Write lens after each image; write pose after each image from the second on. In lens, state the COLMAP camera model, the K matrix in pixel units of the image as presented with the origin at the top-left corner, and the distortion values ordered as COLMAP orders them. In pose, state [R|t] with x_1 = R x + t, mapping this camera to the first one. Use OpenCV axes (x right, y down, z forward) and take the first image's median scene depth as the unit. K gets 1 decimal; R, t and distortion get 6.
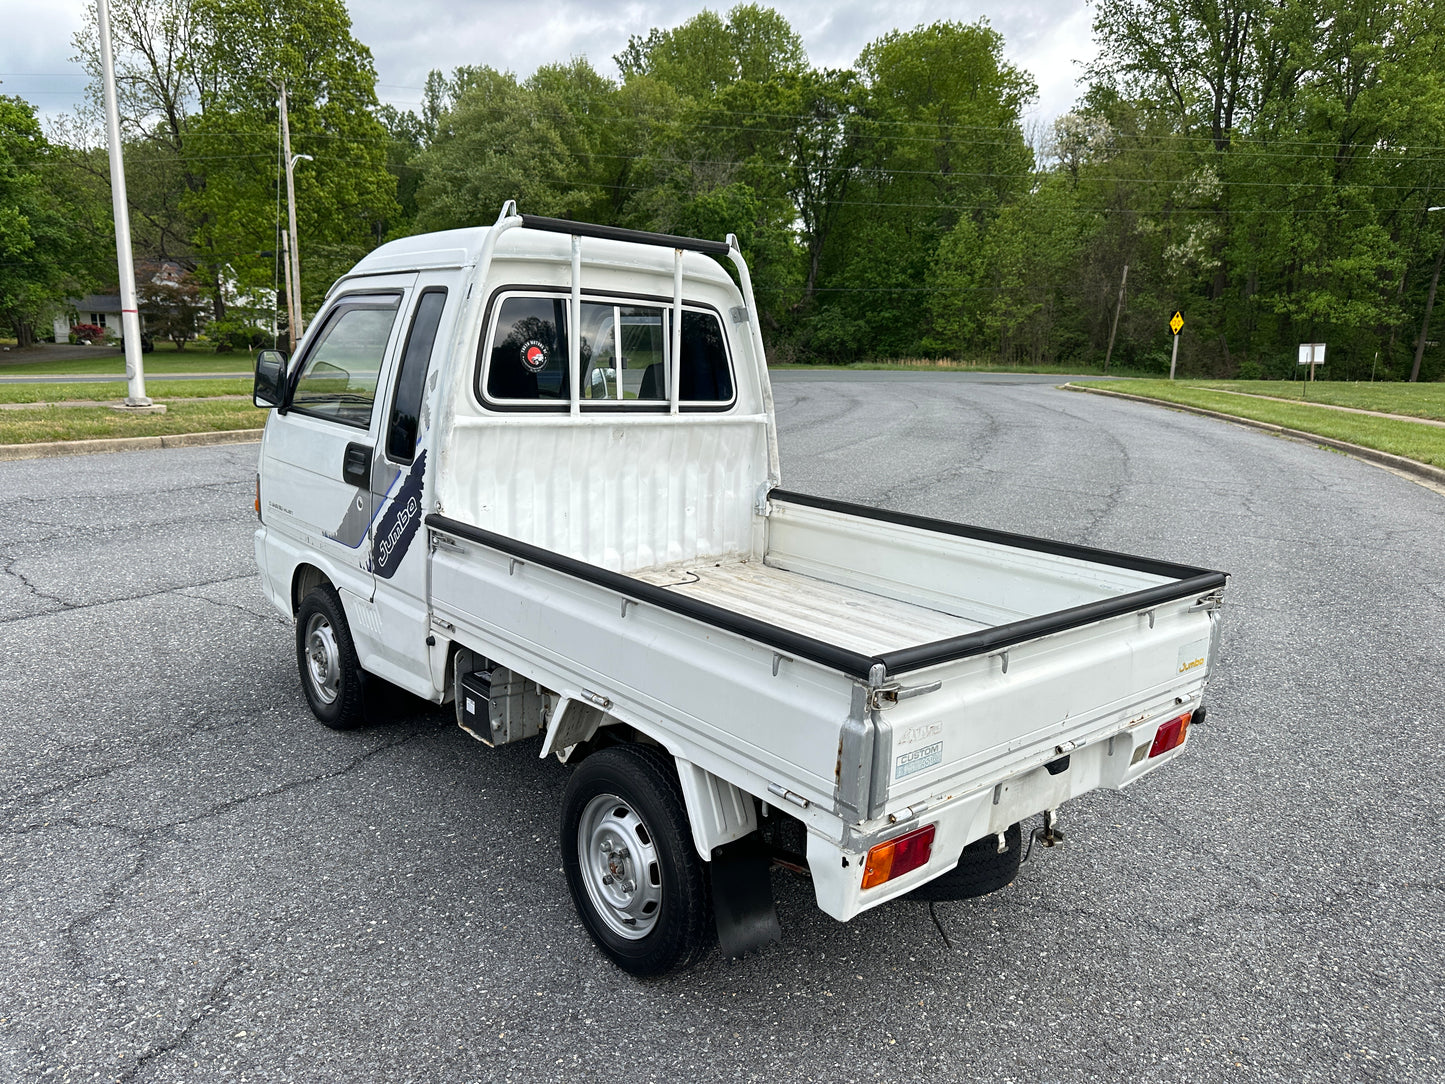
lens RADIAL K [[1045.0, 0, 712.3], [0, 1045.0, 549.0], [0, 0, 1]] dist [0.003679, -0.006668]
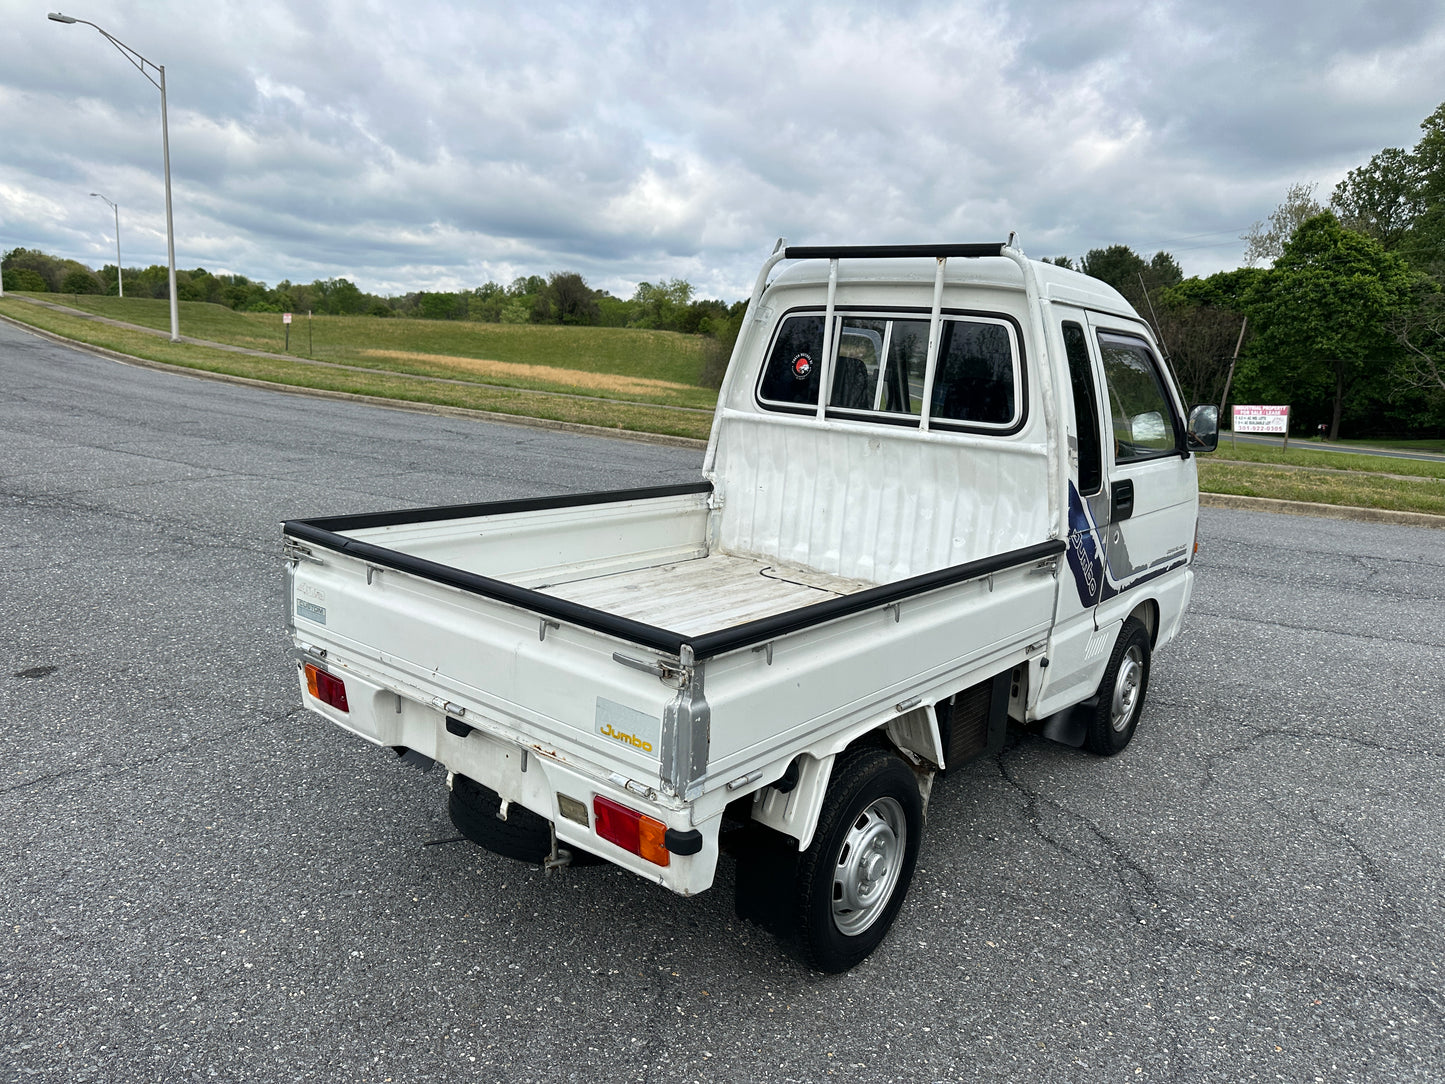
lens RADIAL K [[1018.1, 0, 722.5], [0, 1018.1, 542.0], [0, 0, 1]] dist [0.072474, -0.094300]
pose [[0.175691, 0.153629, -0.972384, 0.830555], [-0.243381, 0.963865, 0.108309, -0.085082], [0.953886, 0.217630, 0.206733, 0.636956]]
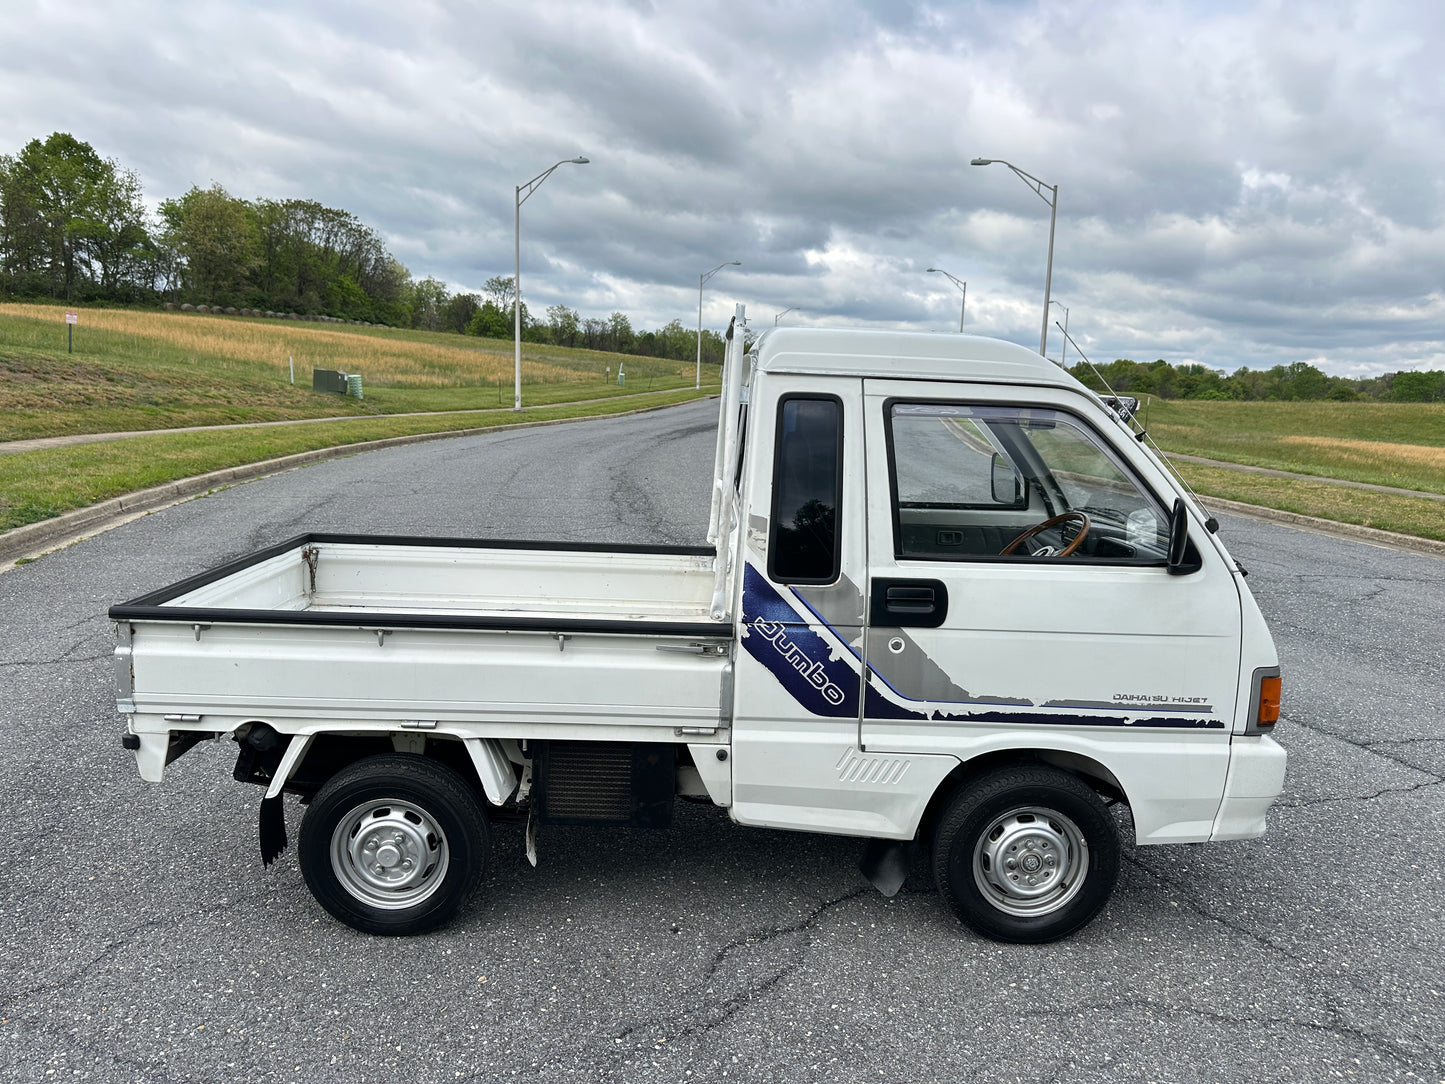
lens RADIAL K [[997.8, 0, 702.0], [0, 997.8, 543.6], [0, 0, 1]] dist [0.114228, -0.165261]
pose [[-0.639111, 0.052763, -0.767303, 0.658890], [-0.212374, 0.946750, 0.241996, -0.302015], [0.739212, 0.317618, -0.593872, 1.492025]]
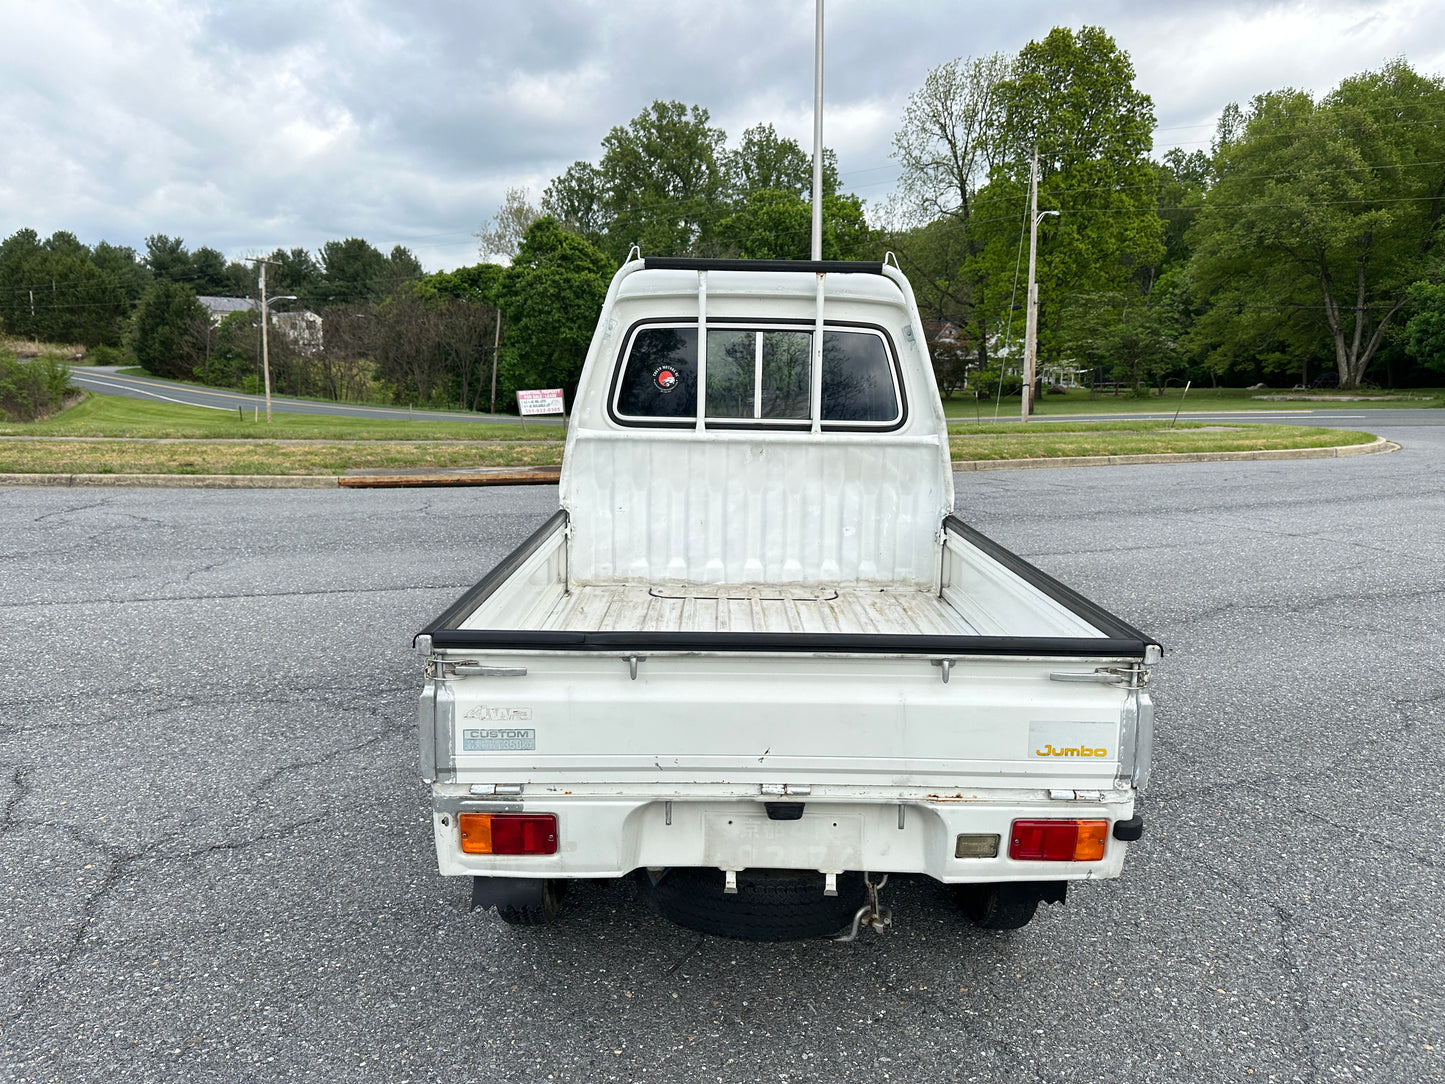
lens RADIAL K [[1018.1, 0, 722.5], [0, 1018.1, 542.0], [0, 0, 1]] dist [0.072474, -0.094300]
pose [[0.763318, 0.078344, -0.641255, 0.527001], [-0.108827, 0.994028, -0.008099, -0.005201], [0.636791, 0.075968, 0.767285, 0.180109]]
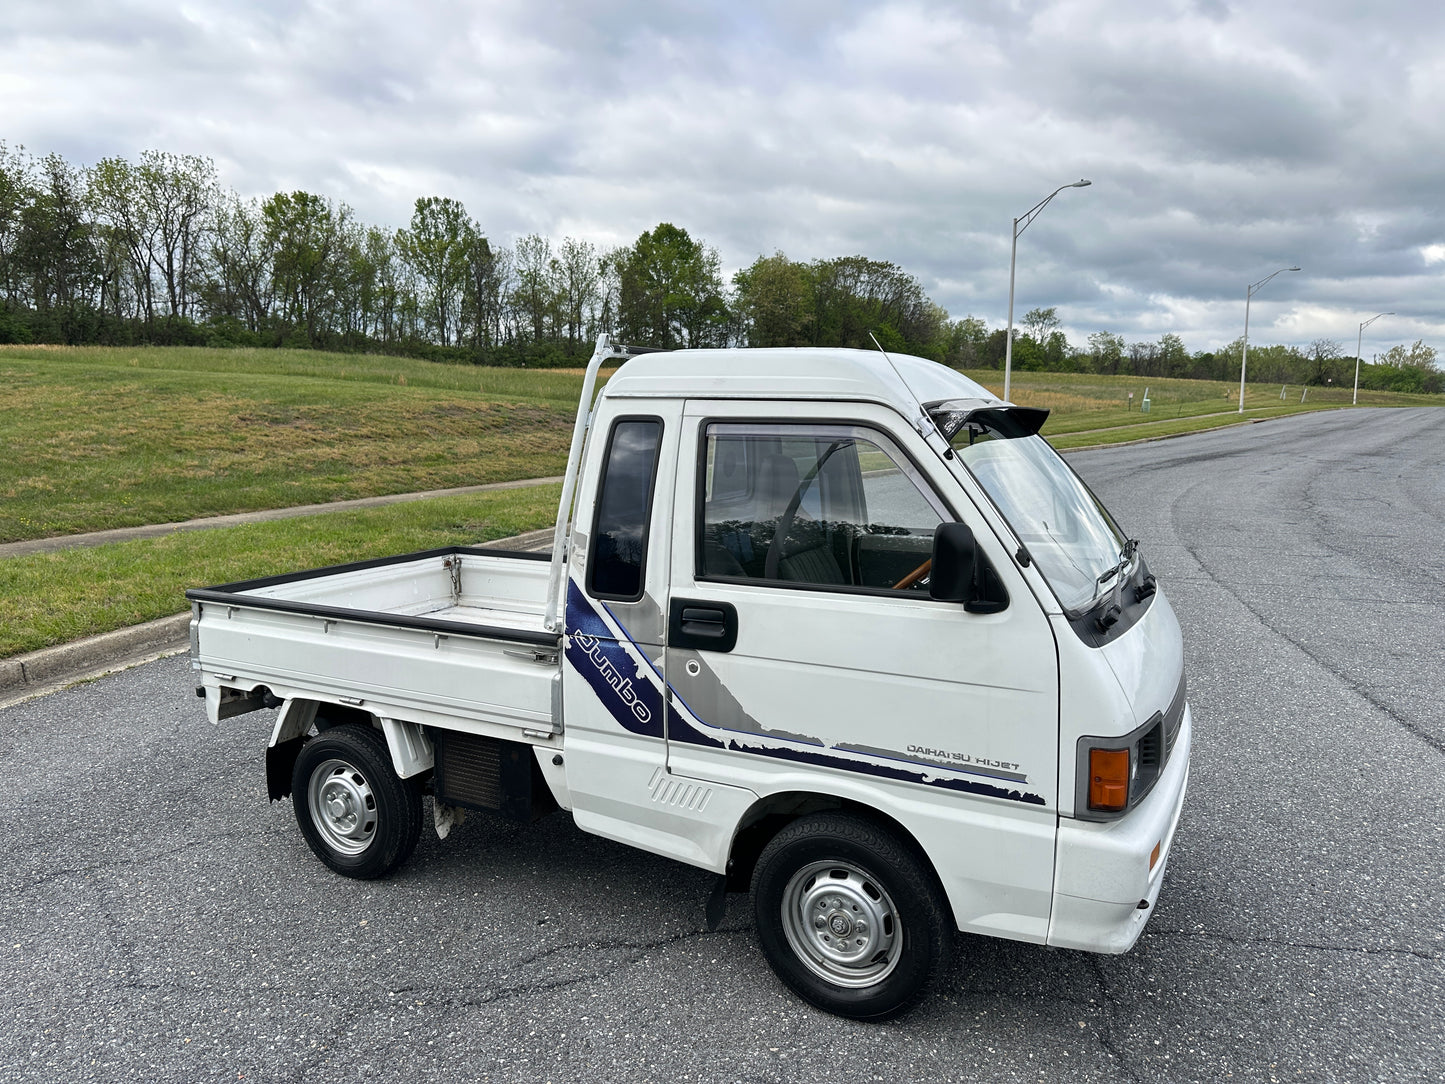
lens RADIAL K [[991.9, 0, 722.5], [0, 991.9, 542.0], [0, 0, 1]] dist [0.143754, -0.226661]
pose [[-0.931713, 0.003769, -0.363177, 0.231300], [-0.109737, 0.950291, 0.291385, -0.384271], [0.346222, 0.311341, -0.884984, 1.810007]]
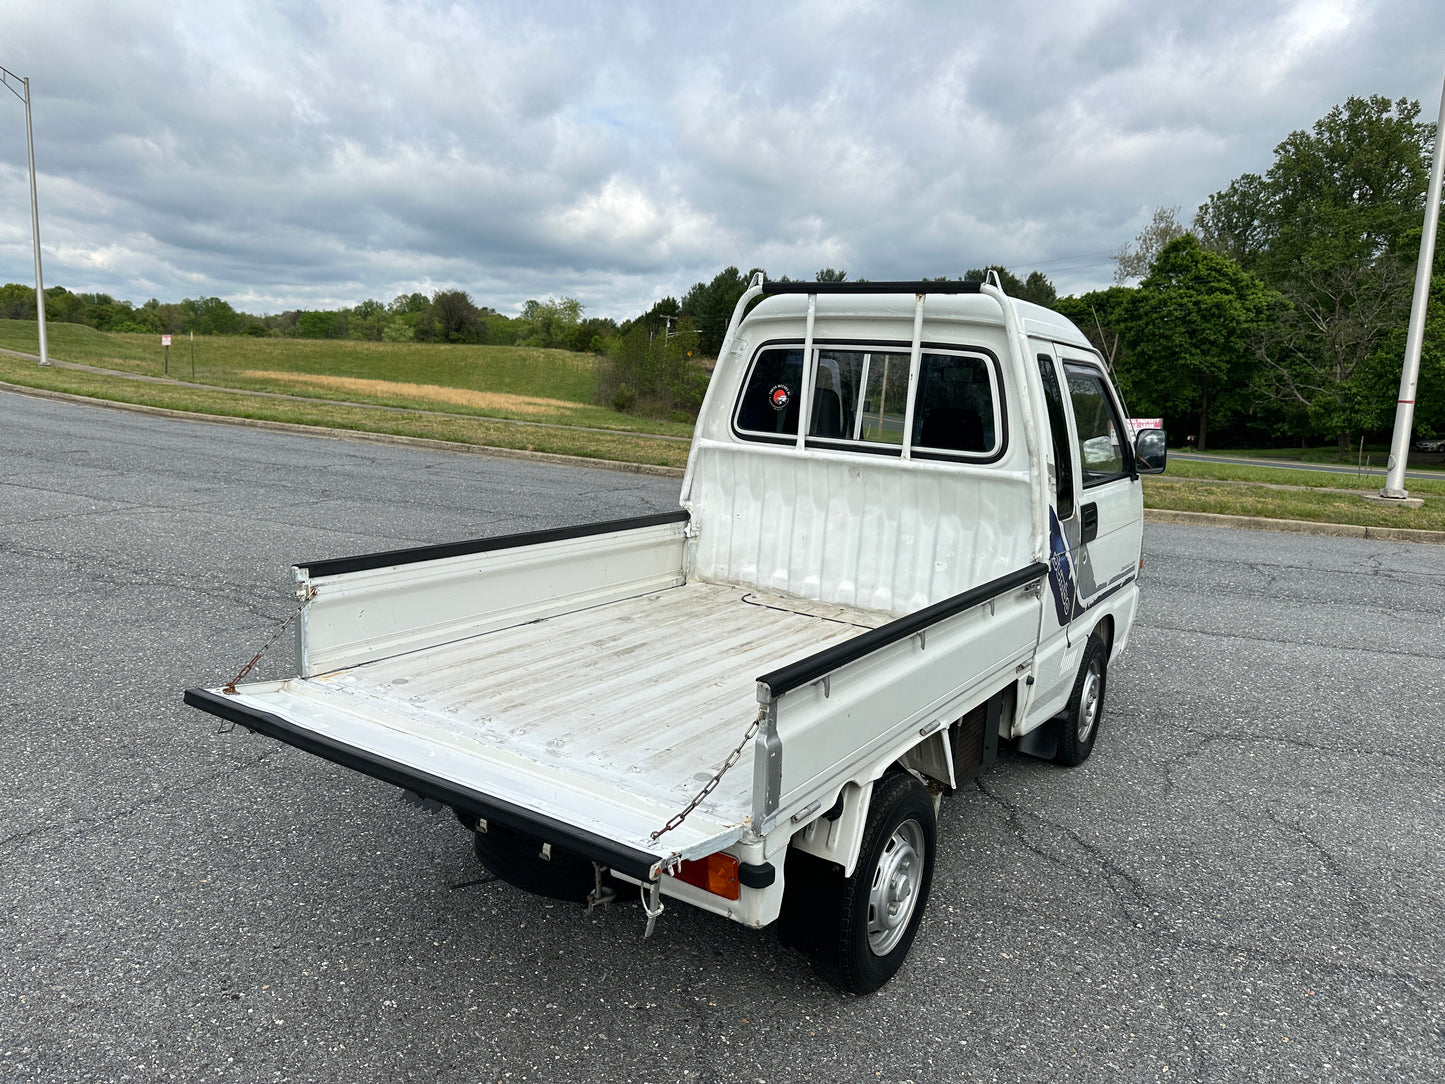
lens RADIAL K [[1019.0, 0, 707.8], [0, 1019.0, 543.9], [0, 0, 1]] dist [0.066819, -0.084267]
pose [[0.264601, 0.133952, -0.955009, 0.823875], [-0.228889, 0.970731, 0.072740, -0.076969], [0.936801, 0.199344, 0.287517, 0.548733]]
